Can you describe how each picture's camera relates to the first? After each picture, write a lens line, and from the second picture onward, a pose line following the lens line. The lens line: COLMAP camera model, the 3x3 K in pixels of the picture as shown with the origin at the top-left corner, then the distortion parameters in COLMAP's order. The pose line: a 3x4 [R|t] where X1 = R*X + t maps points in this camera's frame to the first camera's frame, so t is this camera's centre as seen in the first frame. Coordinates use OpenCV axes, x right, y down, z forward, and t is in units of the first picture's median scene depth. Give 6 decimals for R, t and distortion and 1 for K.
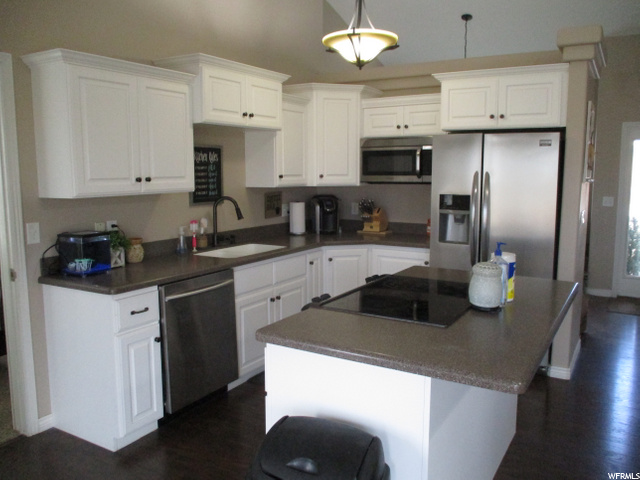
lens RADIAL K [[531.0, 0, 325.8], [0, 531.0, 230.6], [0, 0, 1]] dist [-0.035812, 0.016521]
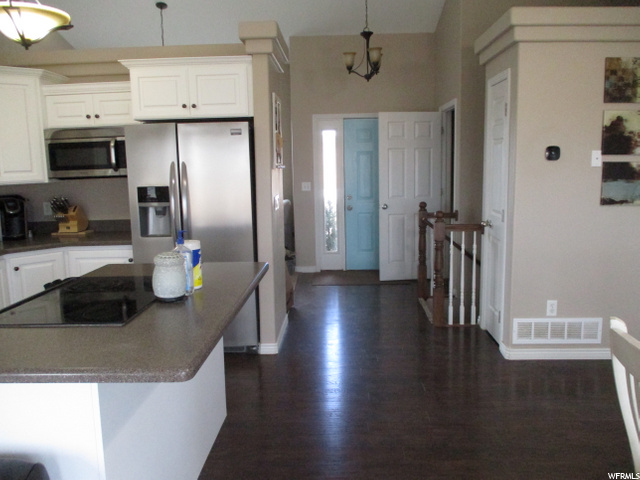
lens RADIAL K [[531.0, 0, 325.8], [0, 531.0, 230.6], [0, 0, 1]] dist [-0.035812, 0.016521]
pose [[0.876626, -0.088273, 0.473006, 0.056727], [0.083154, 0.996030, 0.031769, 0.007731], [-0.473932, 0.011483, 0.880486, 0.001994]]
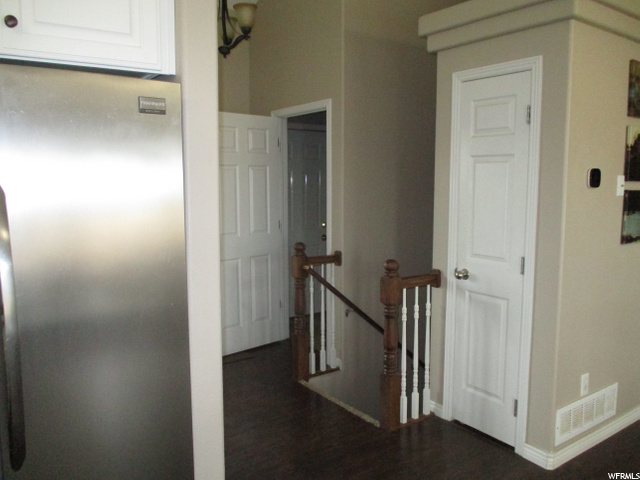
lens RADIAL K [[531.0, 0, 325.8], [0, 531.0, 230.6], [0, 0, 1]] dist [-0.035812, 0.016521]
pose [[0.403365, -0.098750, 0.909695, 0.087176], [0.109686, 0.992209, 0.059072, -0.075967], [-0.908441, 0.075953, 0.411054, 0.667876]]
